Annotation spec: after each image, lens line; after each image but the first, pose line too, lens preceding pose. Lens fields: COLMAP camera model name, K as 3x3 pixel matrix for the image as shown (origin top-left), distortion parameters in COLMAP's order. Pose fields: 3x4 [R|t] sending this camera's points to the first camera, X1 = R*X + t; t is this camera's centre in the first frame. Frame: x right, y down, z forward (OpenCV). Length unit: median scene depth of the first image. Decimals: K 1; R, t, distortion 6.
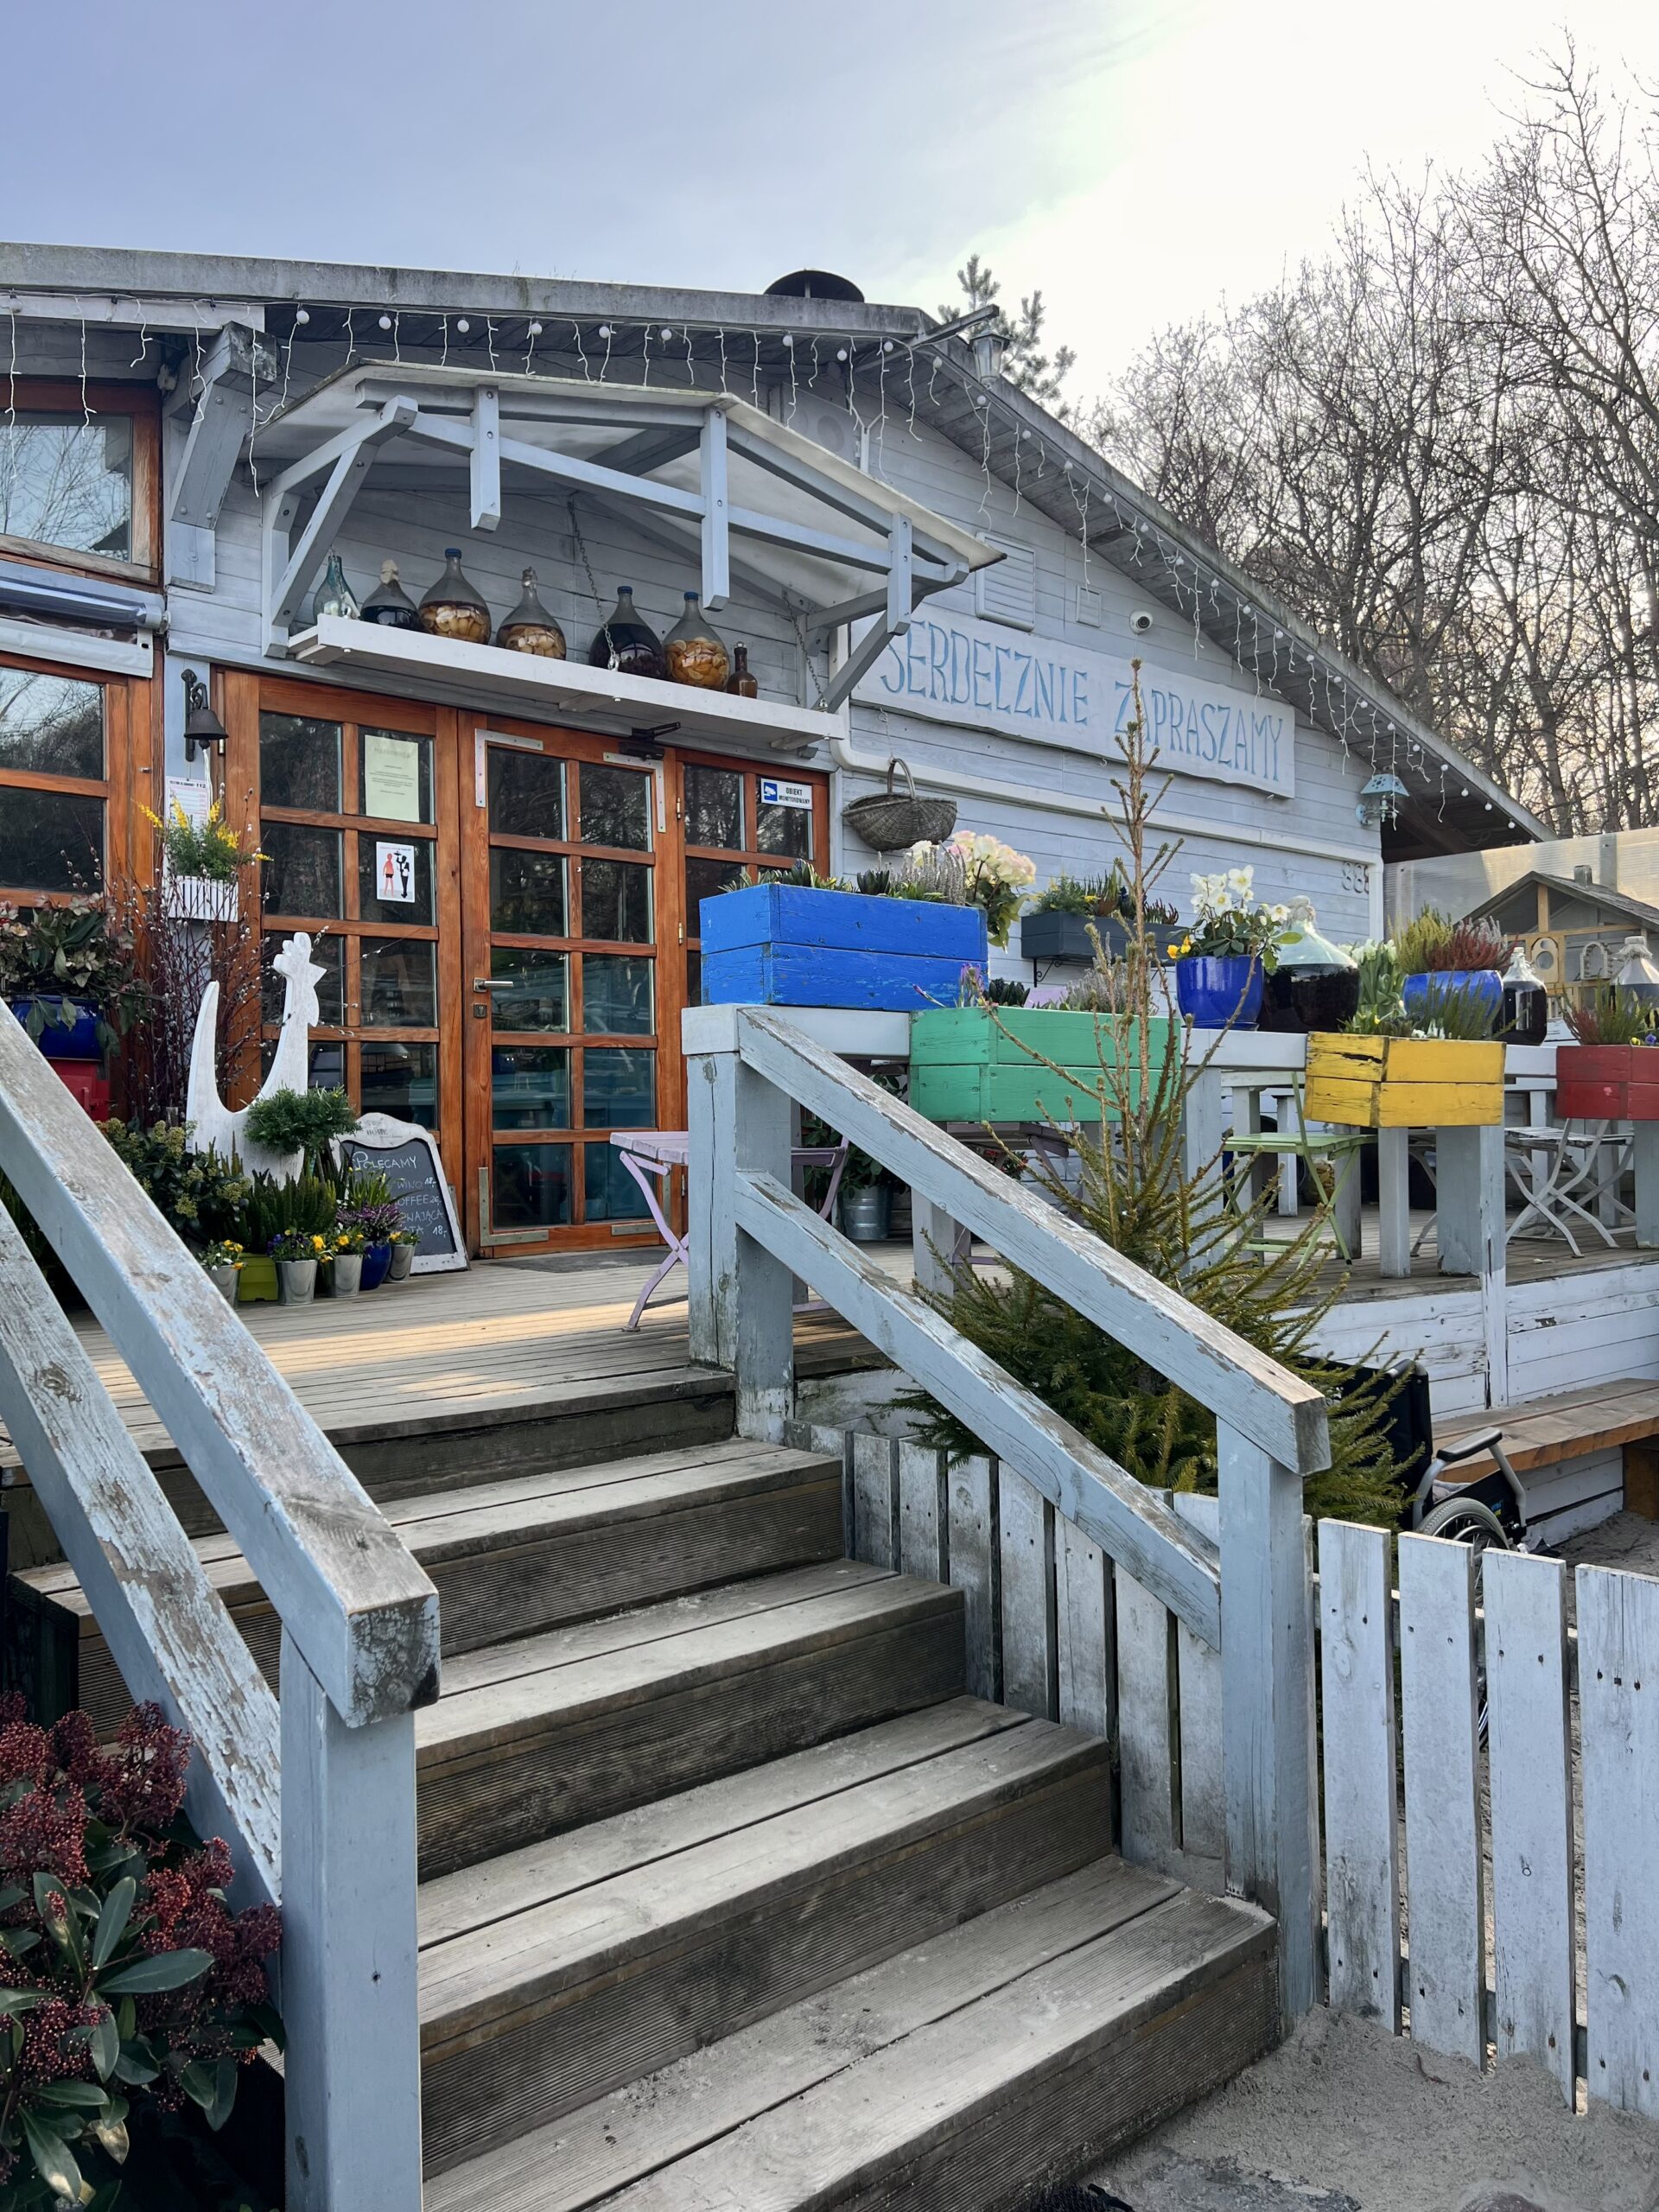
lens RADIAL K [[1664.0, 0, 812.2], [0, 1664.0, 1097.6], [0, 0, 1]] dist [0.073413, -0.089044]
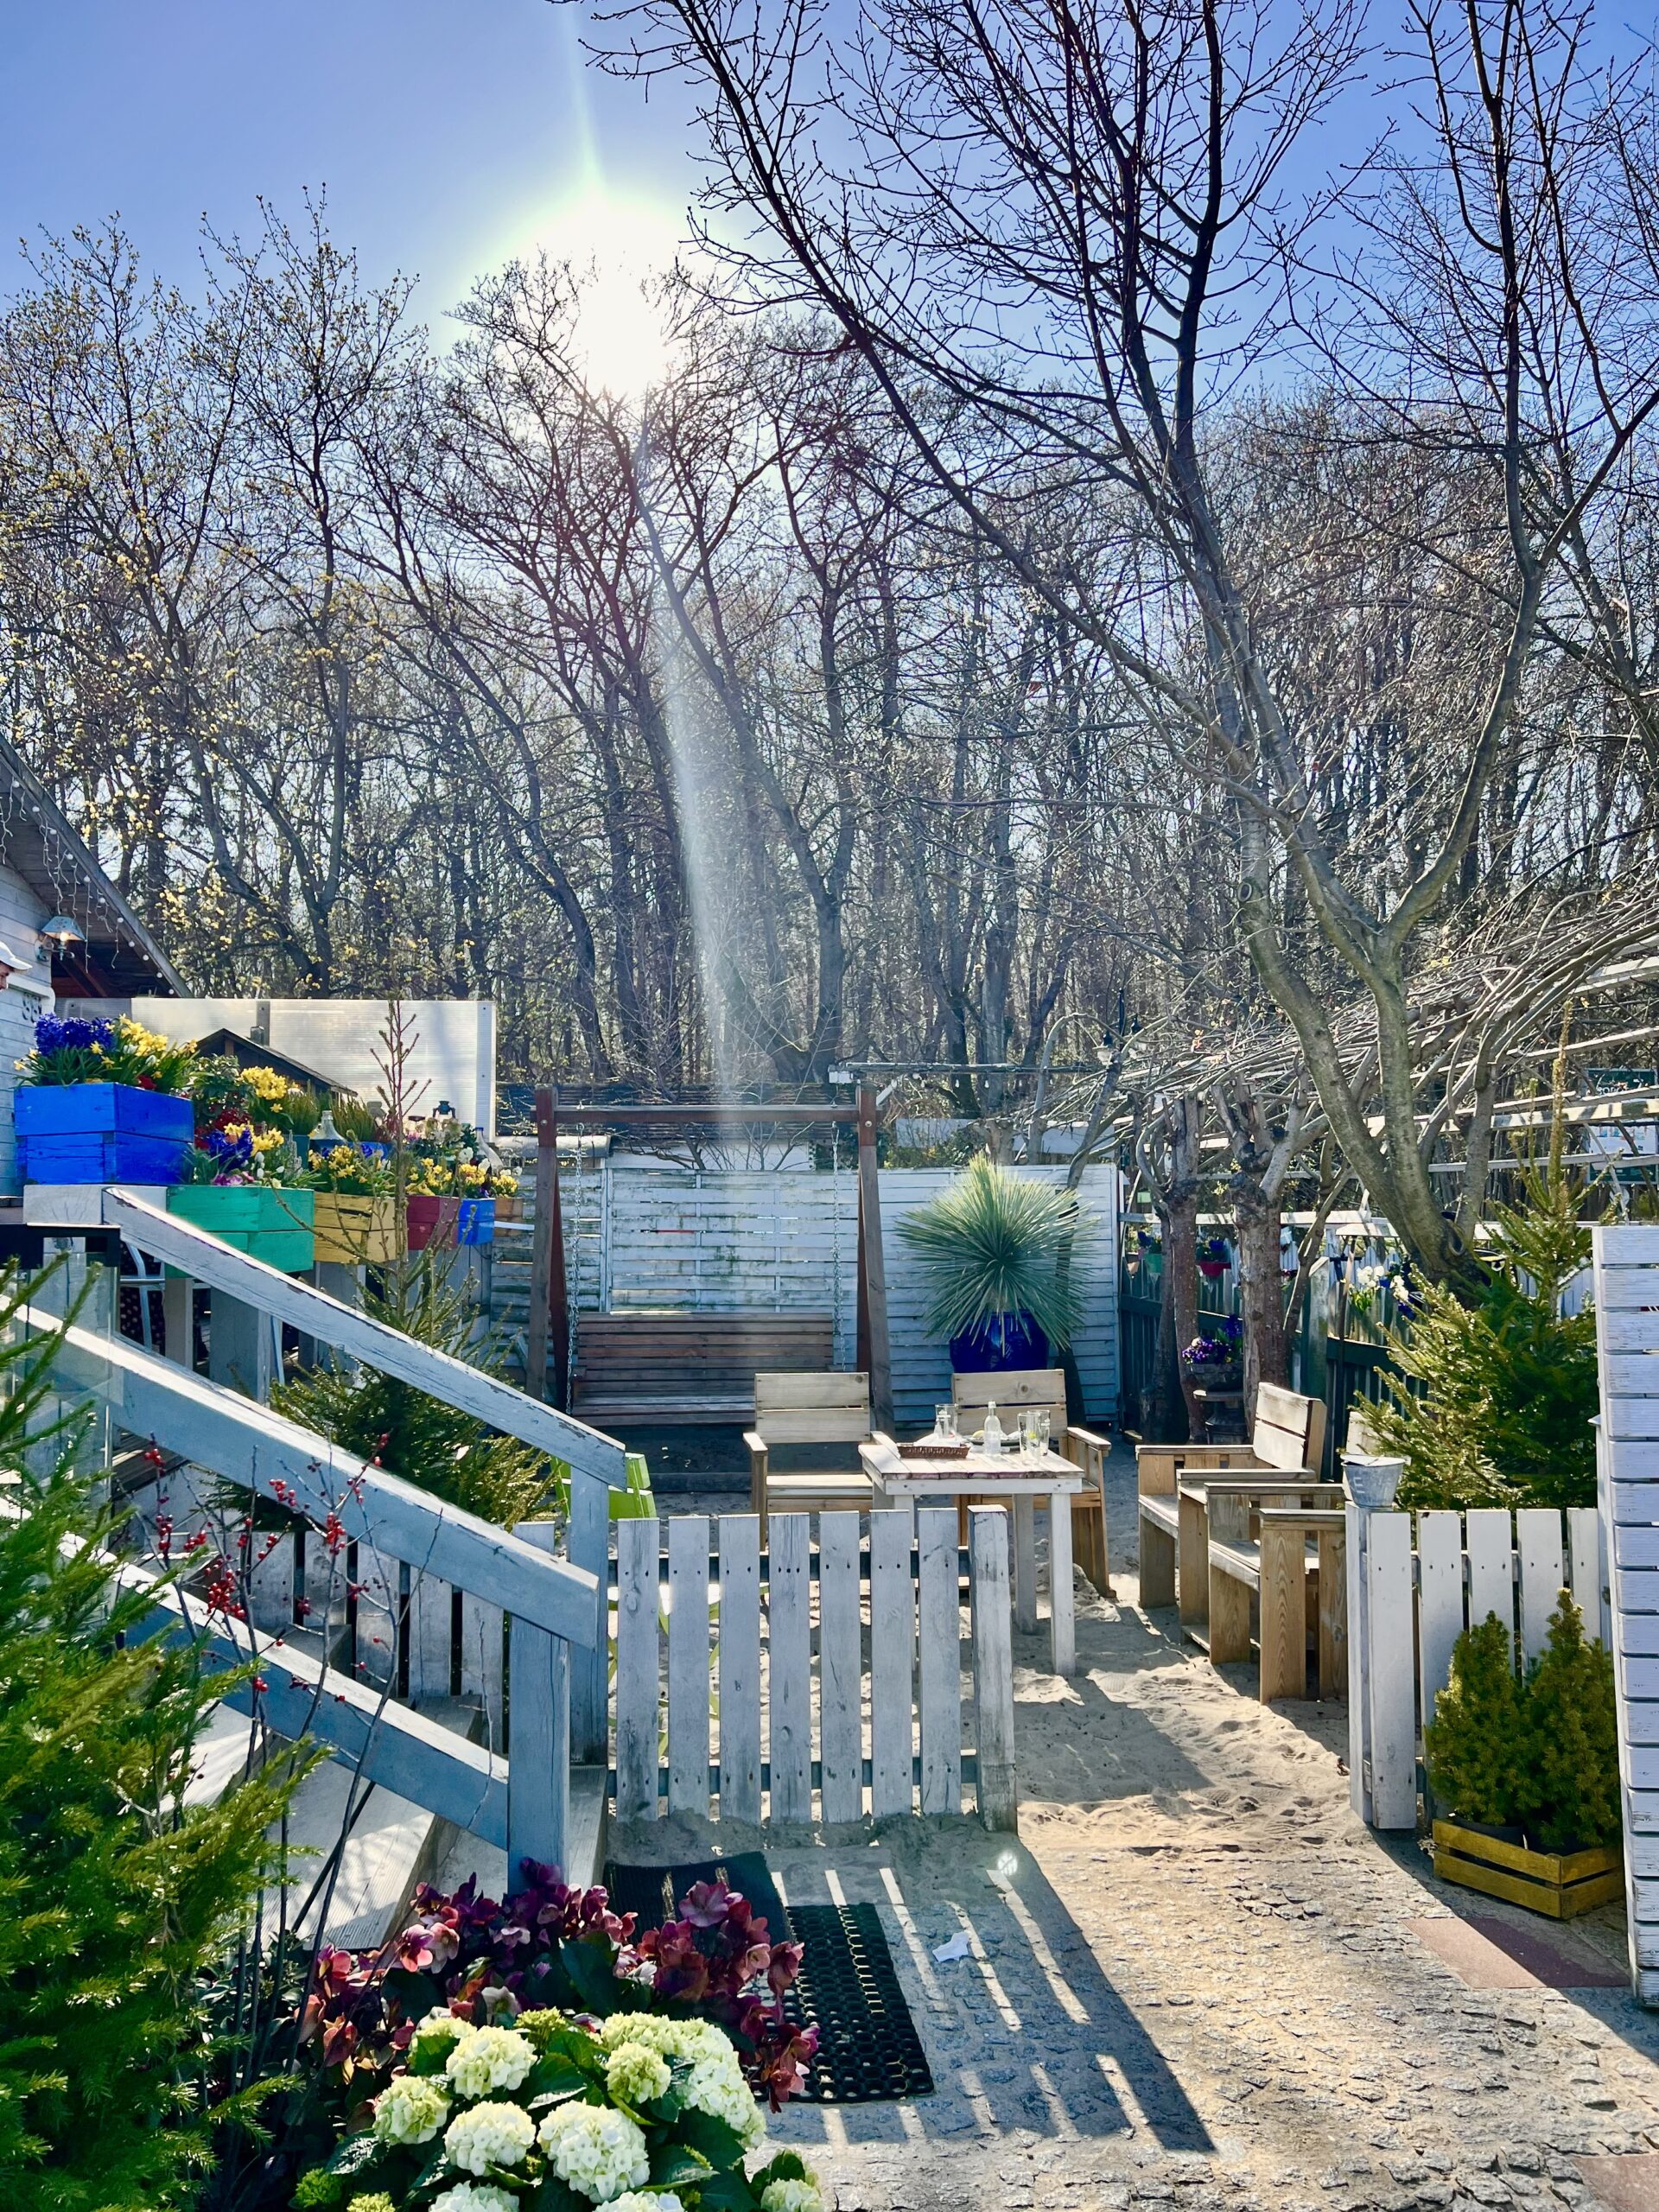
lens RADIAL K [[1674.0, 0, 823.7], [0, 1674.0, 1090.7], [0, 0, 1]] dist [0.079189, -0.057778]
pose [[0.600066, 0.063034, 0.797463, -0.381734], [-0.017720, 0.997693, -0.065527, -0.028694], [-0.799754, 0.025189, 0.599799, -0.076307]]
